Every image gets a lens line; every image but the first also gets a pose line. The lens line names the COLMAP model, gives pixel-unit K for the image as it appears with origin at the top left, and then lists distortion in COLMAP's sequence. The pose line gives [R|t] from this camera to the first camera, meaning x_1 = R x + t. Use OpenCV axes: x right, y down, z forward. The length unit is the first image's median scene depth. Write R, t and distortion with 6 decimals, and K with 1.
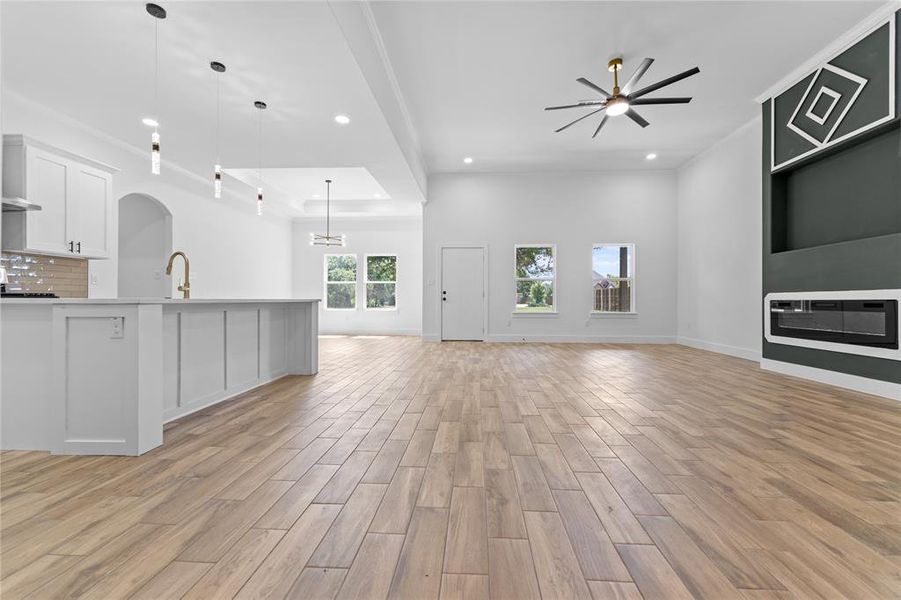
lens RADIAL K [[381.4, 0, 450.5], [0, 381.4, 300.0], [0, 0, 1]] dist [-0.000326, -0.000095]
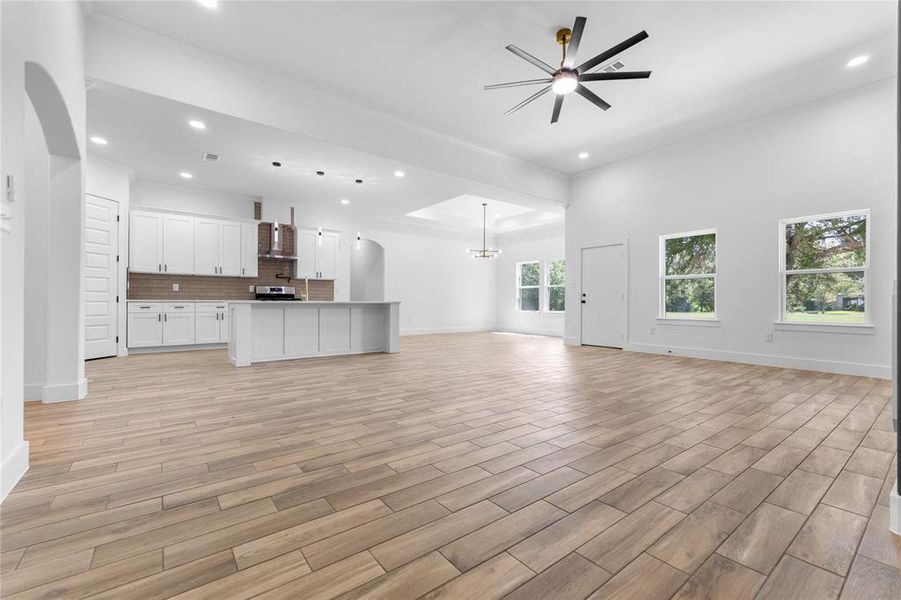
lens RADIAL K [[381.4, 0, 450.5], [0, 381.4, 300.0], [0, 0, 1]] dist [-0.000326, -0.000095]
pose [[0.657724, -0.004080, -0.753248, 0.664660], [-0.002087, 0.999972, -0.007239, 0.001208], [0.753257, 0.006333, 0.657696, 0.159036]]
